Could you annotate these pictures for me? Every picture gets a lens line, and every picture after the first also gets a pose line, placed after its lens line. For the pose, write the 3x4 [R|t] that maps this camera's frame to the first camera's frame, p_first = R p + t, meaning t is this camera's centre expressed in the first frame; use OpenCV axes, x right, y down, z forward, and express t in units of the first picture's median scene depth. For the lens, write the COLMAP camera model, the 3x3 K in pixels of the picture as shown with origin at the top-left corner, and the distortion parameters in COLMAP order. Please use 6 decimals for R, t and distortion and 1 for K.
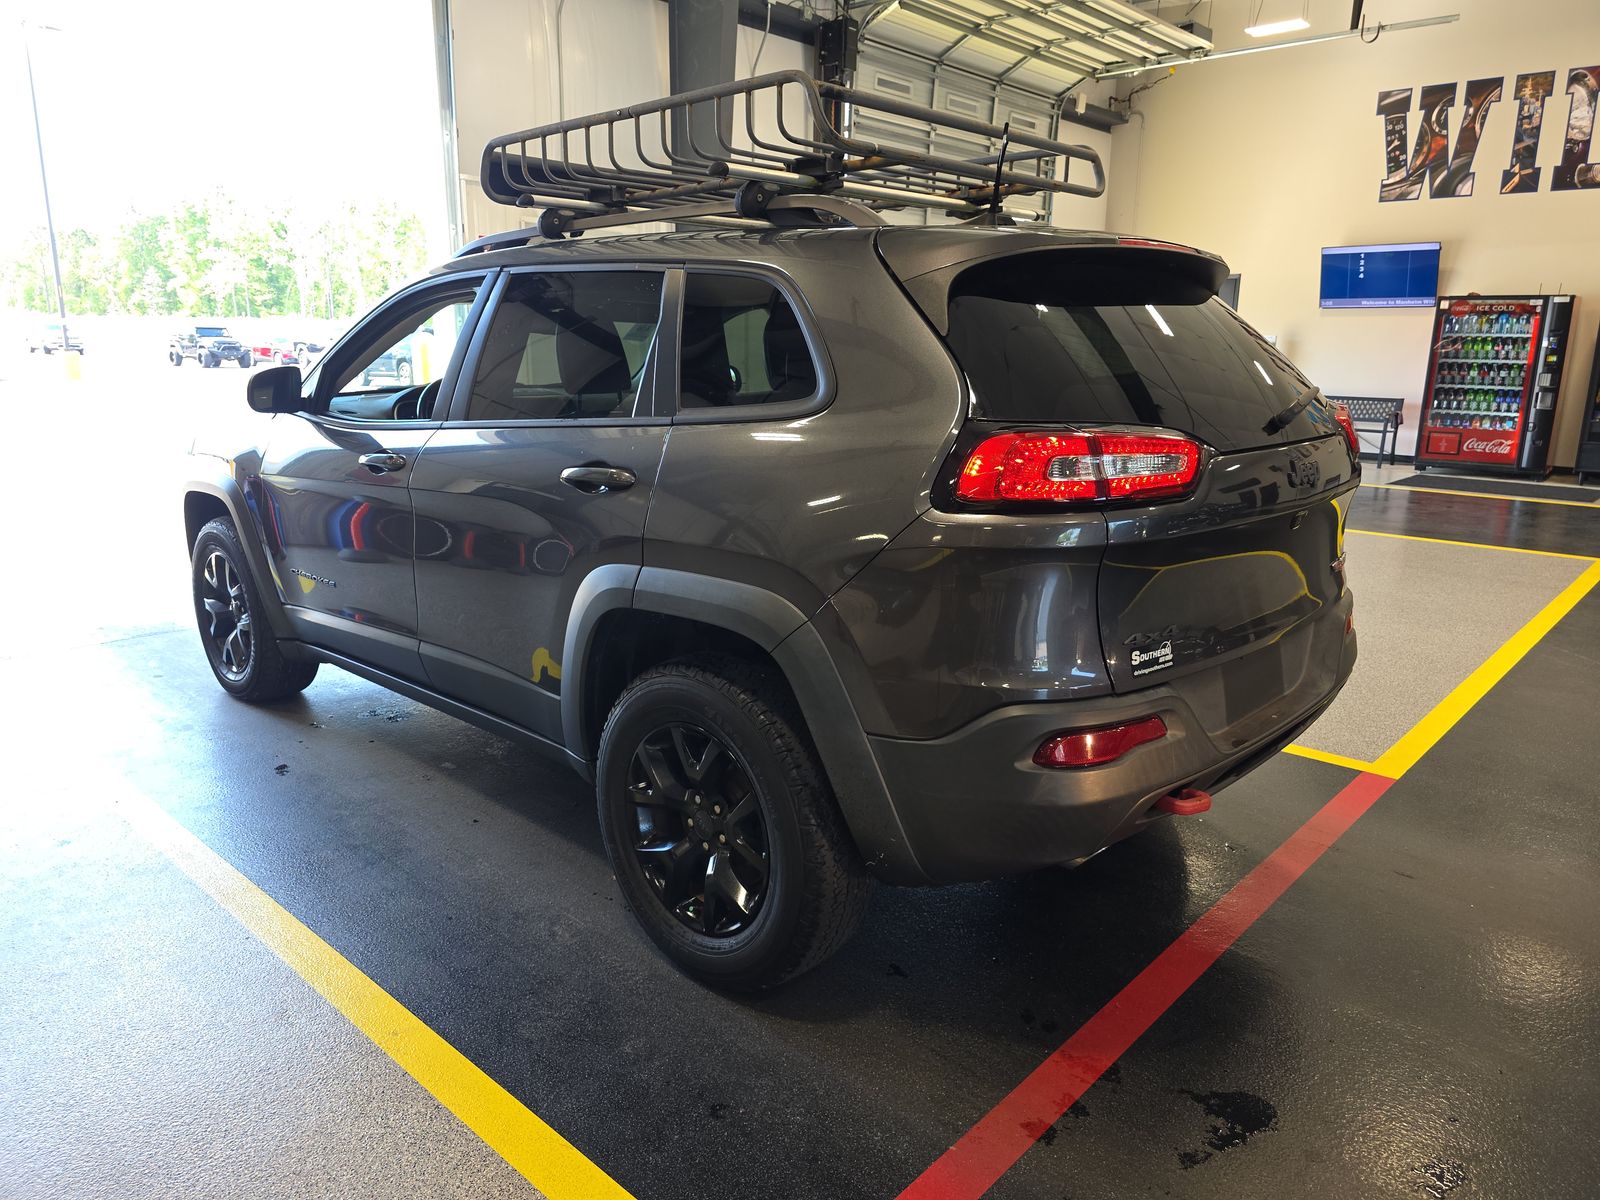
lens RADIAL K [[1087.4, 0, 792.4], [0, 1087.4, 588.9], [0, 0, 1]] dist [0.033102, -0.036527]
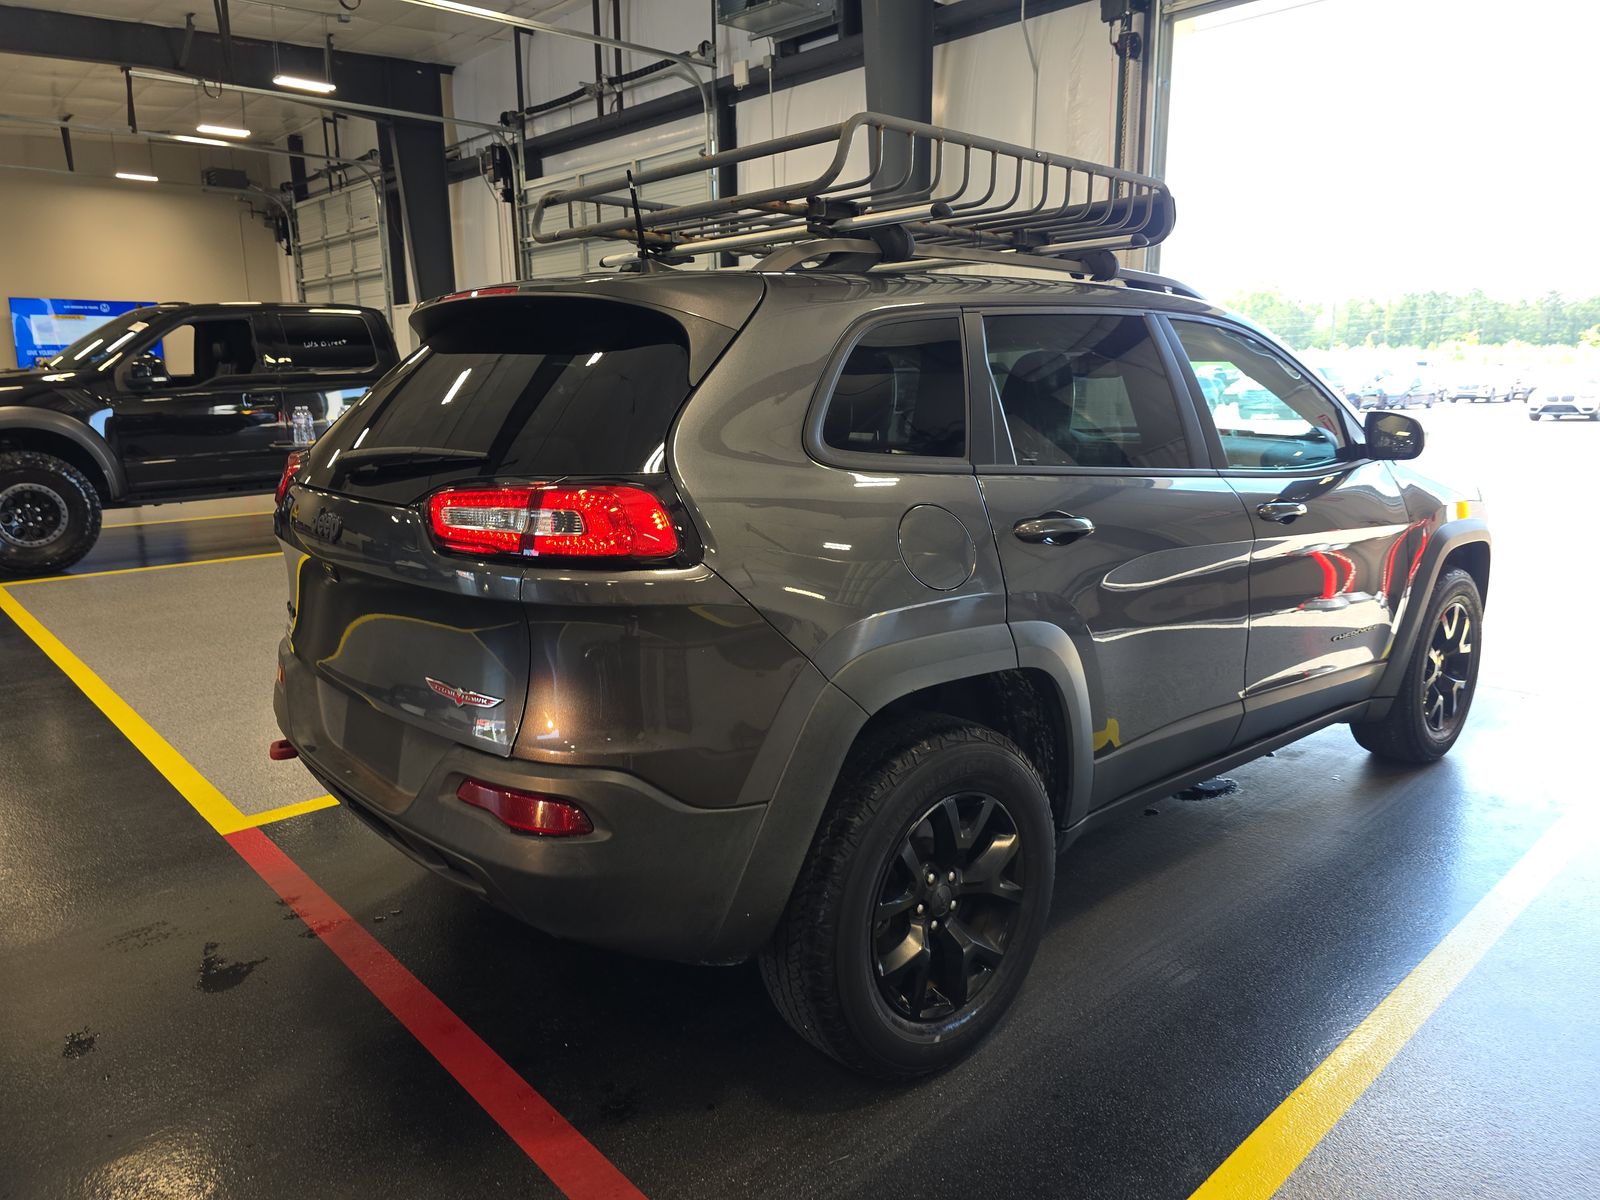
lens RADIAL K [[1072.1, 0, 800.0], [0, 1072.1, 600.0], [0, 0, 1]] dist [0.022643, -0.023646]
pose [[-0.088165, 0.194939, -0.976845, 1.209608], [-0.211214, 0.954706, 0.209584, -0.296065], [0.973455, 0.224801, -0.042998, 1.290112]]
